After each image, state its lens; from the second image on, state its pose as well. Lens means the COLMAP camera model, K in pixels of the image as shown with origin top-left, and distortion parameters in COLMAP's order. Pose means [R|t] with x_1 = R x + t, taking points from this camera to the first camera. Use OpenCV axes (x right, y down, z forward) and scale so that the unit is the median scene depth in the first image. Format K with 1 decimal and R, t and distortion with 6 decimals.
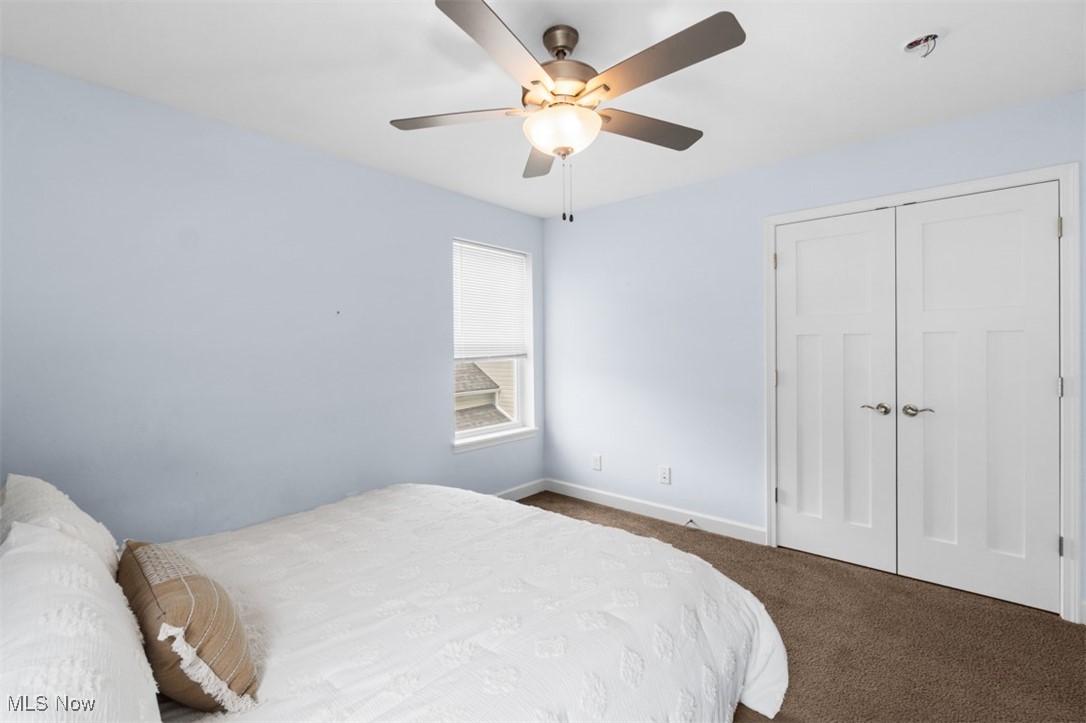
lens RADIAL K [[469.5, 0, 543.1], [0, 469.5, 355.3], [0, 0, 1]] dist [-0.001999, -0.000146]
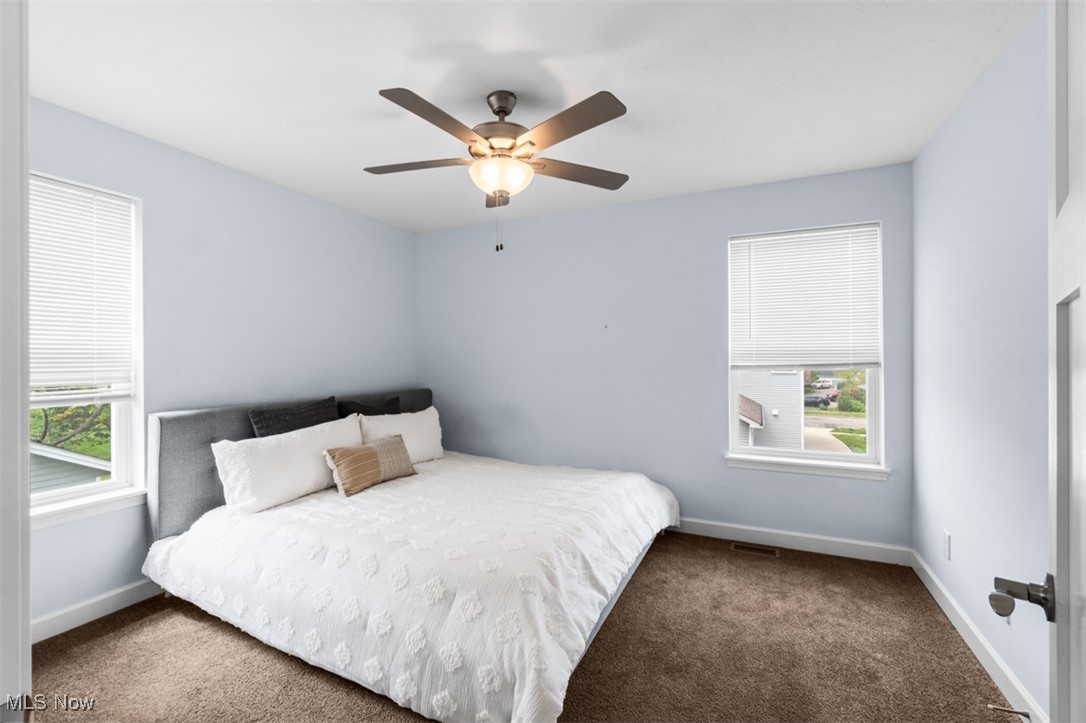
lens RADIAL K [[469.5, 0, 543.1], [0, 469.5, 355.3], [0, 0, 1]] dist [-0.001999, -0.000146]
pose [[0.279442, 0.000093, -0.960162, 0.605155], [-0.012391, 0.999917, -0.003509, -0.005504], [0.960083, 0.012878, 0.279420, 0.374562]]
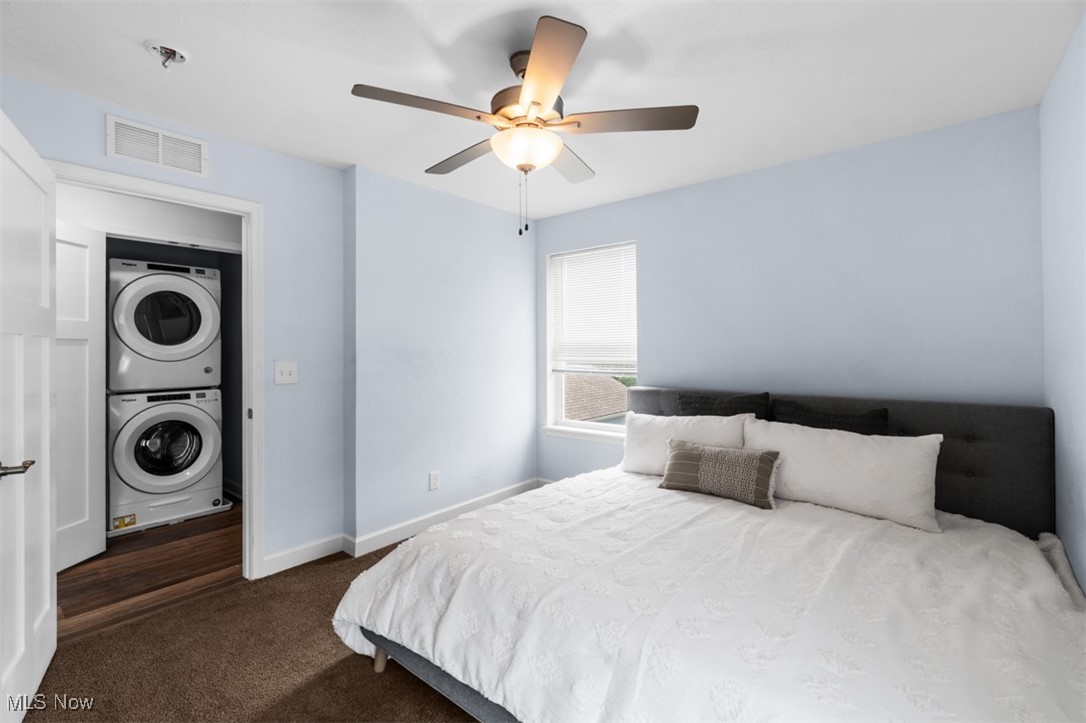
lens RADIAL K [[470.8, 0, 541.8], [0, 470.8, 342.2], [0, 0, 1]] dist [-0.000550, -0.000029]
pose [[-0.999864, 0.006521, -0.015159, 0.021279], [0.006424, 0.999958, 0.006467, -0.016763], [0.015200, 0.006369, -0.999864, 1.013791]]
